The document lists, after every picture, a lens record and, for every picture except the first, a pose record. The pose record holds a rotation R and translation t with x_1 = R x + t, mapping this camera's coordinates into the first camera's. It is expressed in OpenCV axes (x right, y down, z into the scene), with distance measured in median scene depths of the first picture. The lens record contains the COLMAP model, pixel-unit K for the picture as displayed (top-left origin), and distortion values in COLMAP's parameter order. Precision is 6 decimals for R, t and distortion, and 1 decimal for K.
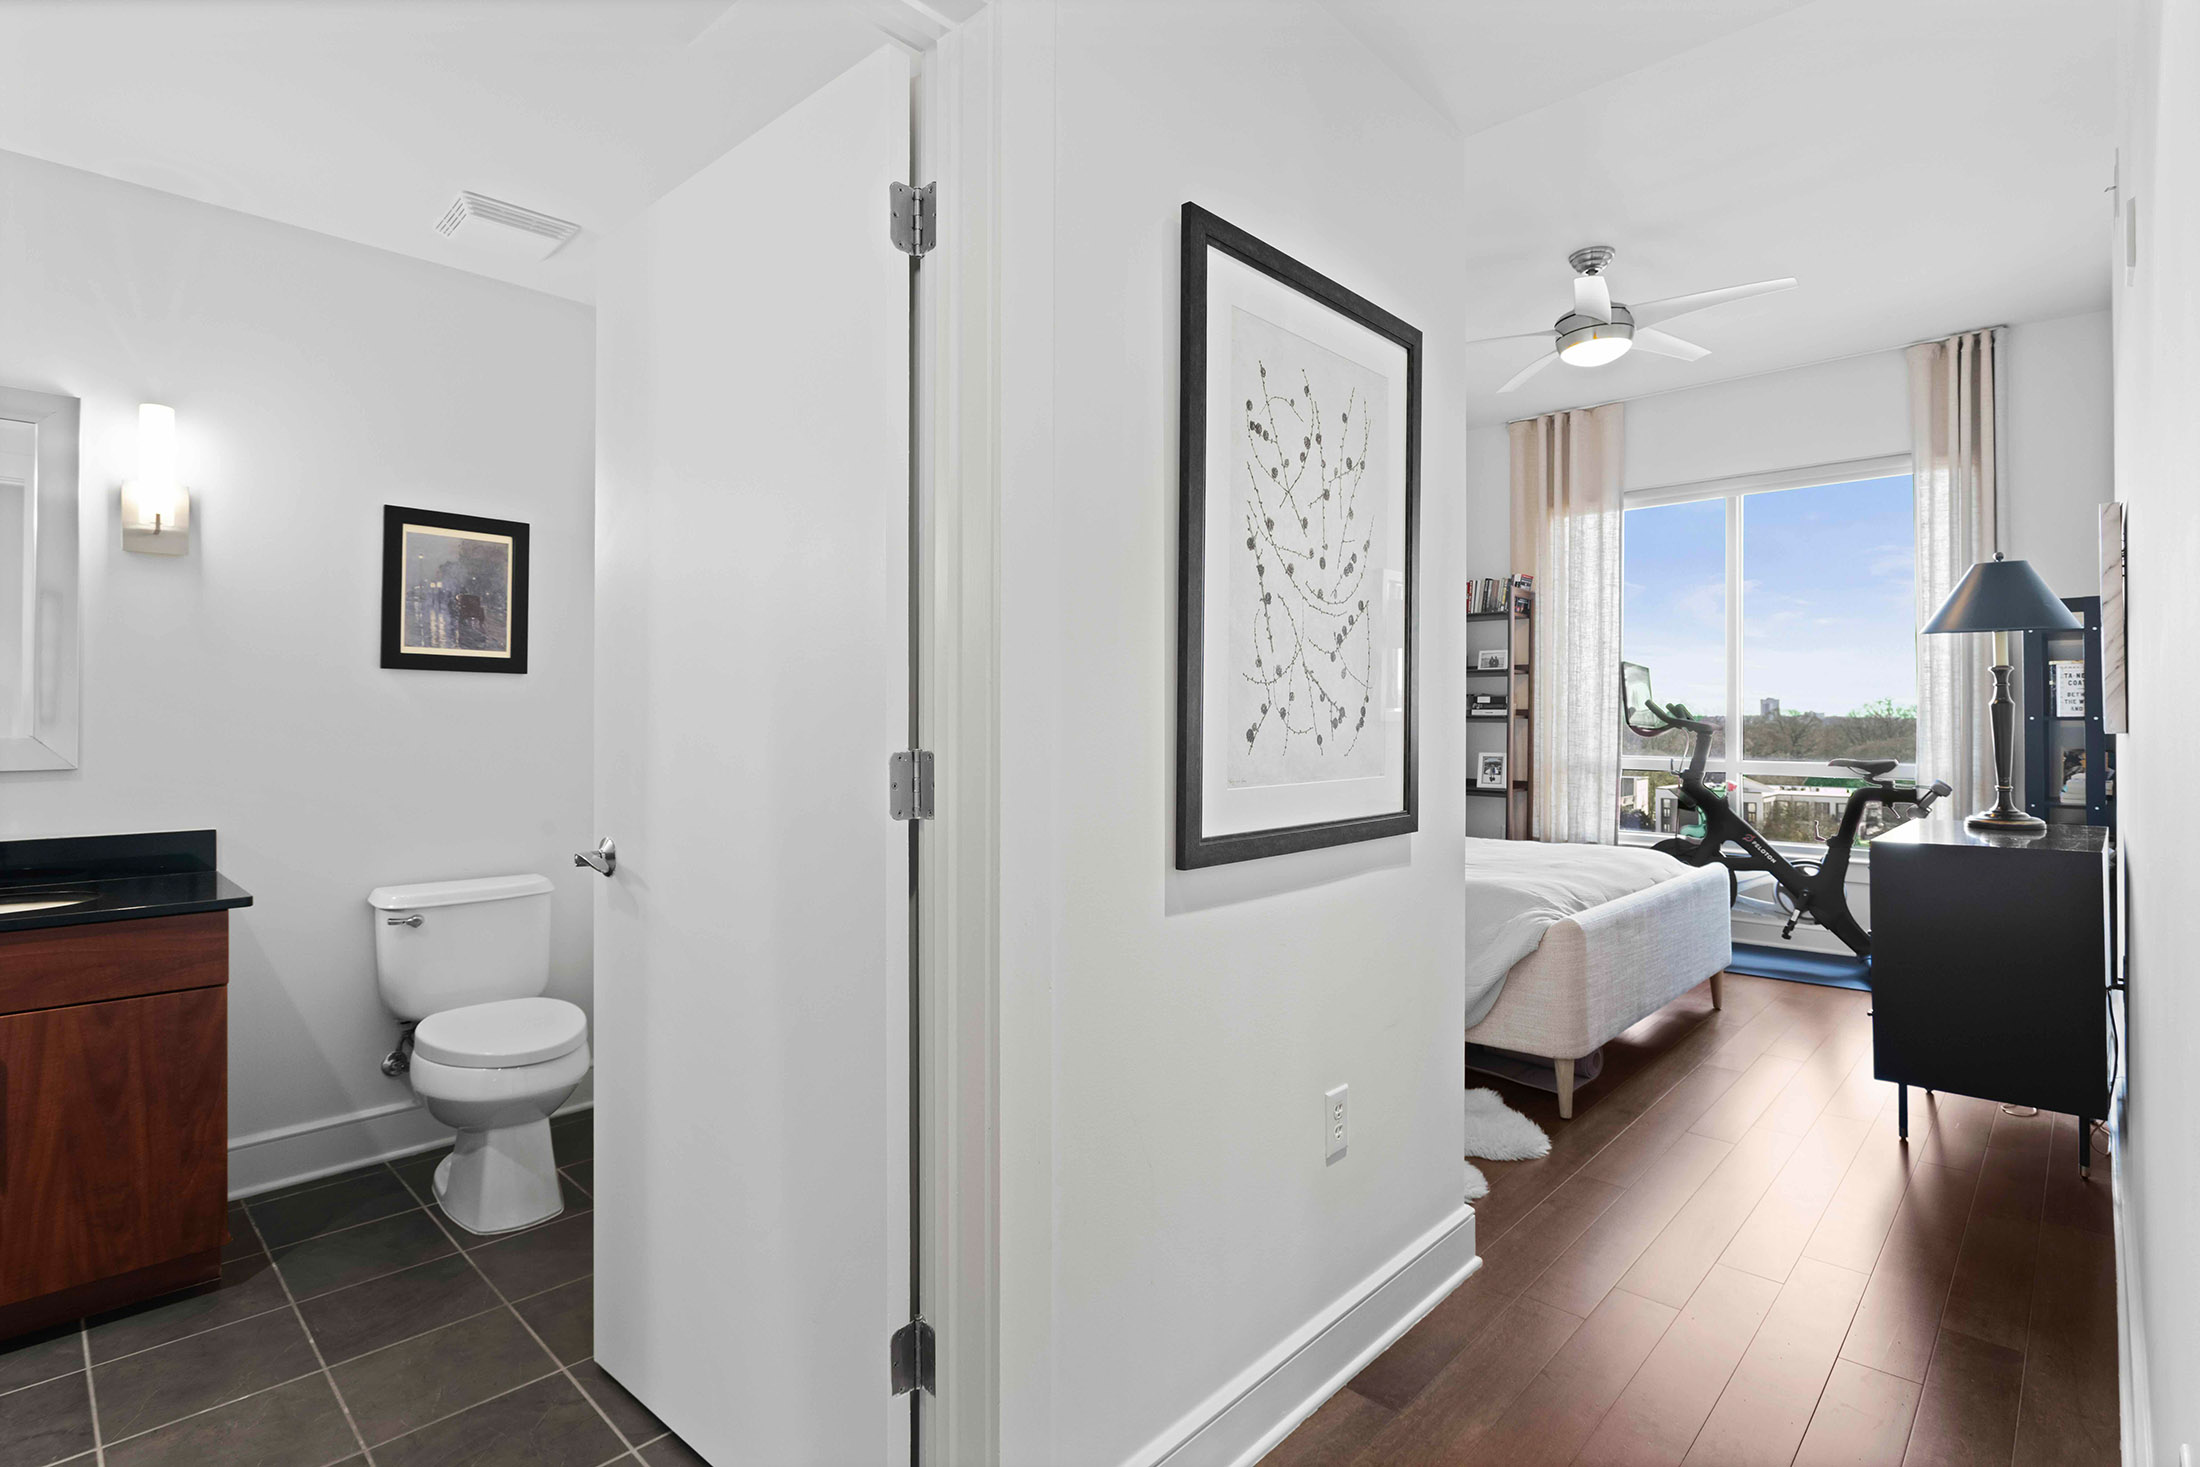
lens RADIAL K [[1071.1, 0, 1102.0], [0, 1071.1, 712.2], [0, 0, 1]] dist [-0.001669, -0.001019]
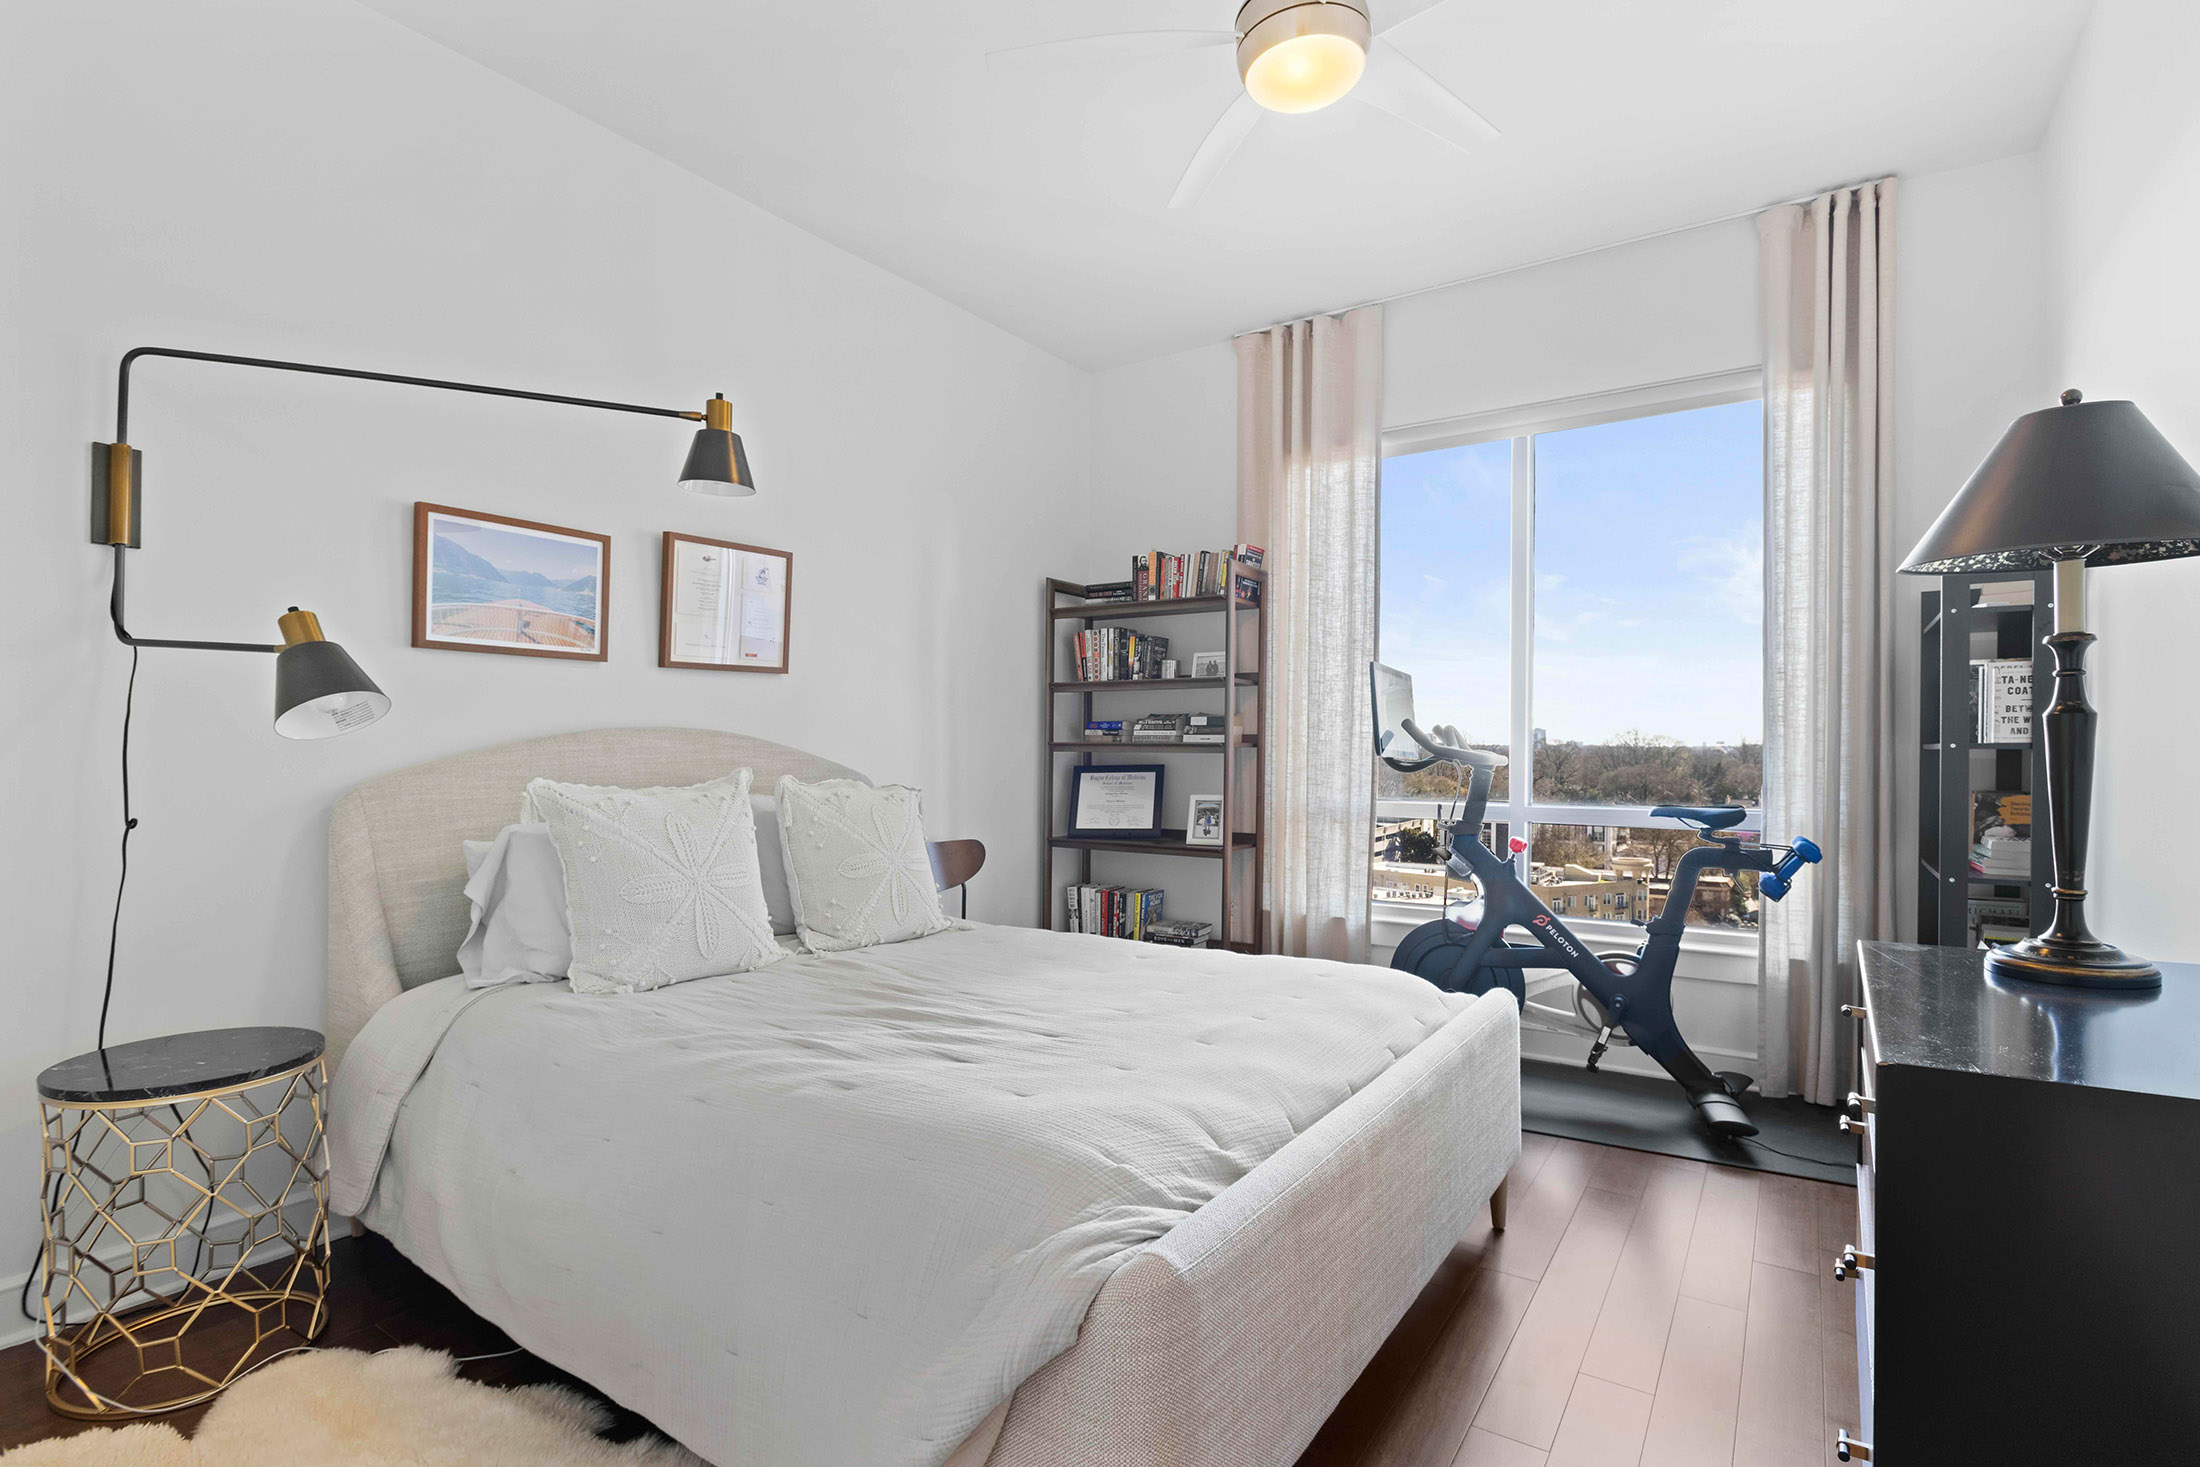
lens RADIAL K [[1046.1, 0, 1098.3], [0, 1046.1, 769.8], [0, 0, 1]] dist [-0.002966, -0.000330]
pose [[0.987208, -0.004371, 0.159375, 0.217638], [0.000102, 0.999641, 0.026781, 0.002765], [-0.159435, -0.026422, 0.986855, 0.387244]]
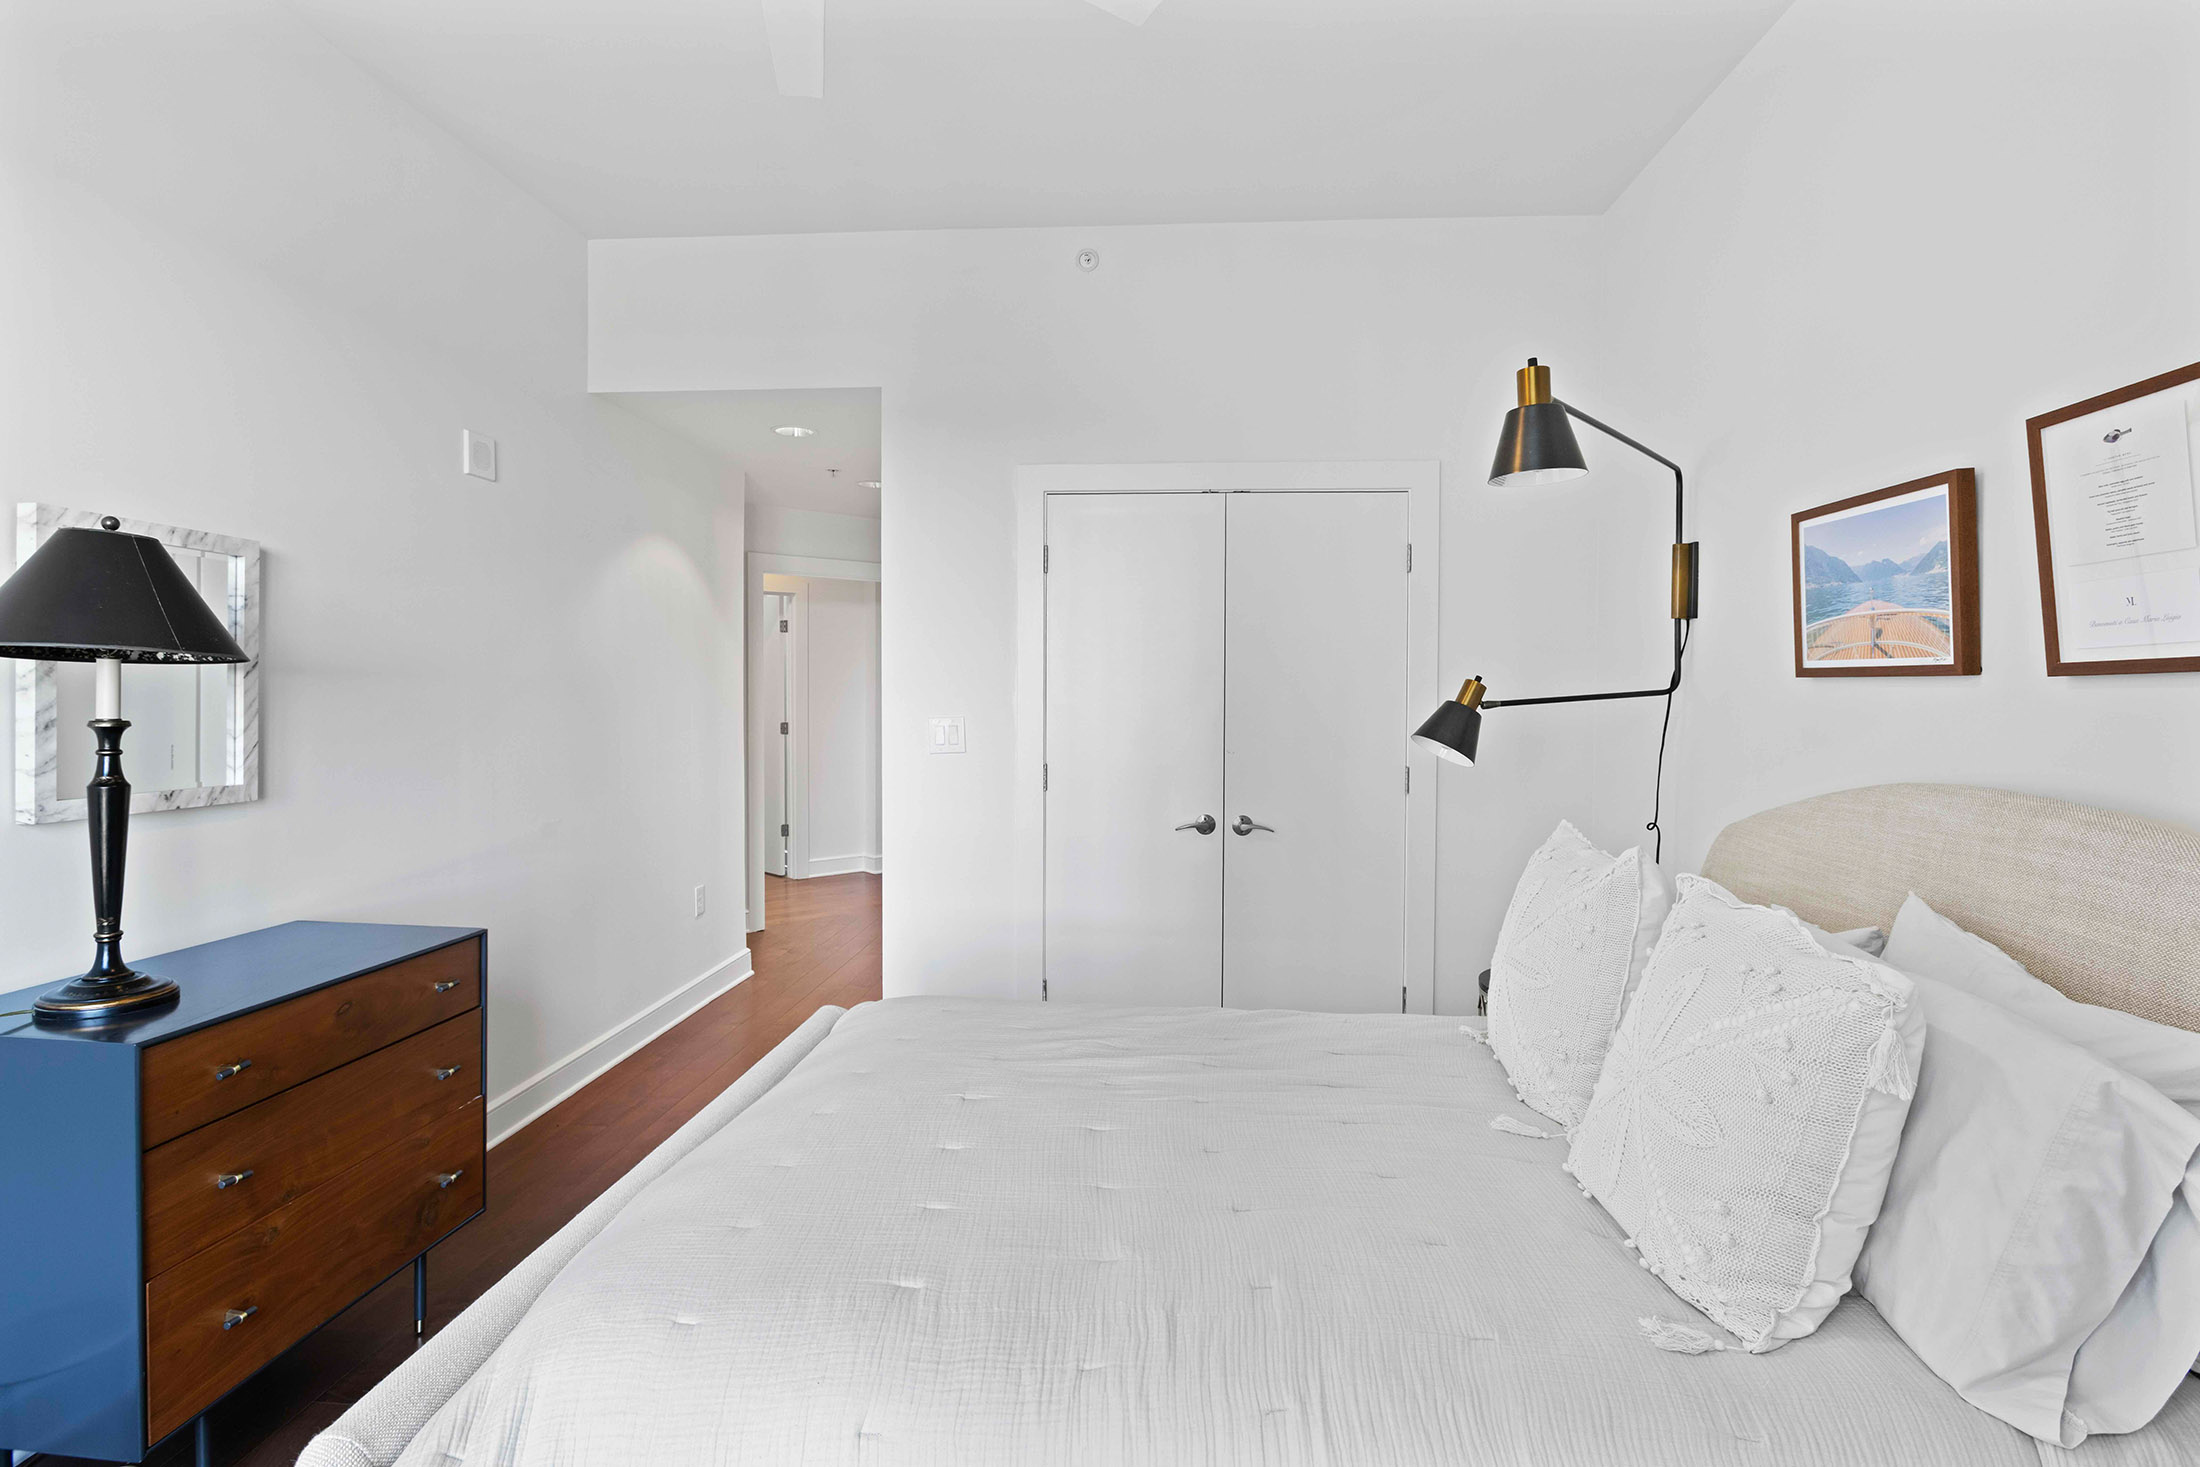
lens RADIAL K [[1052.9, 0, 1088.8], [0, 1052.9, 709.6], [0, 0, 1]] dist [-0.008295, 0.000021]
pose [[-0.779669, 0.005655, -0.626167, 0.487937], [0.000104, 0.999960, 0.008902, -0.032651], [0.626192, 0.006875, -0.779638, 1.087491]]
